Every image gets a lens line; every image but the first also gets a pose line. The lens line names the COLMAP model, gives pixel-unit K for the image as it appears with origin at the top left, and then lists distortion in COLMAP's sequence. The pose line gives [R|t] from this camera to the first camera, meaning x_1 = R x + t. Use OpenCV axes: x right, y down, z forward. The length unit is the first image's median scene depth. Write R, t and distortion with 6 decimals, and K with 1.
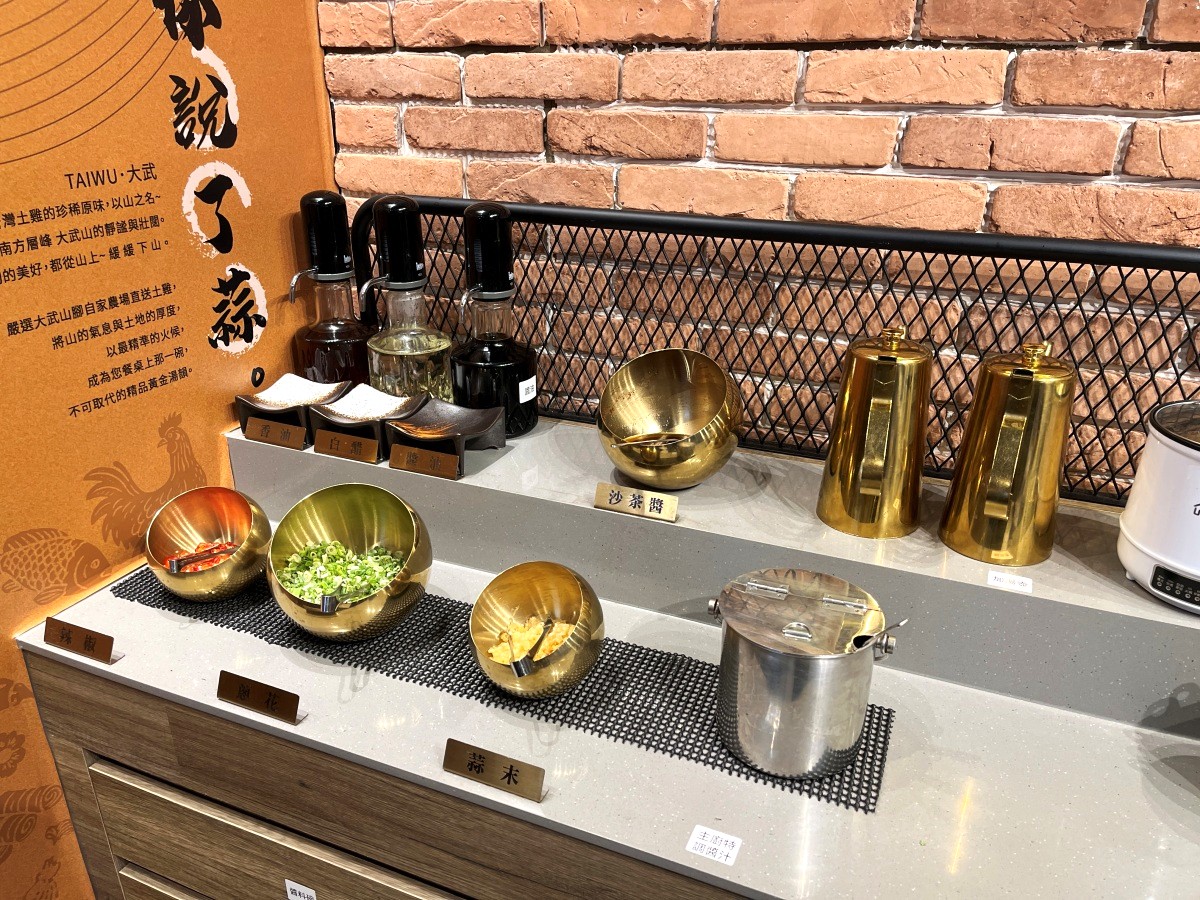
lens RADIAL K [[925.1, 0, 600.0], [0, 925.1, 450.0], [0, 0, 1]] dist [-0.000181, -0.013053]
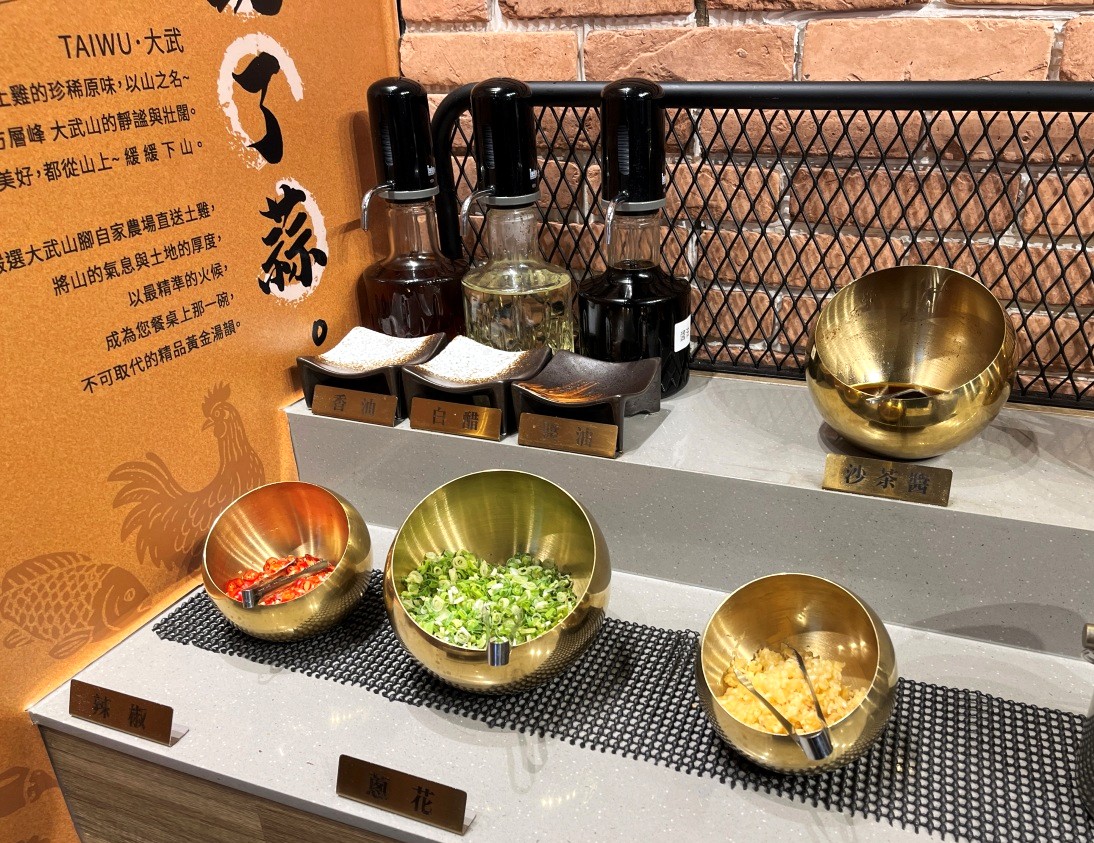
lens RADIAL K [[864.4, 0, 550.6], [0, 864.4, 448.2], [0, 0, 1]] dist [0.038670, -0.068486]
pose [[0.999013, -0.042059, 0.014284, -0.216974], [0.041445, 0.998304, 0.040875, -0.005612], [-0.015979, -0.040243, 0.999062, 0.312732]]
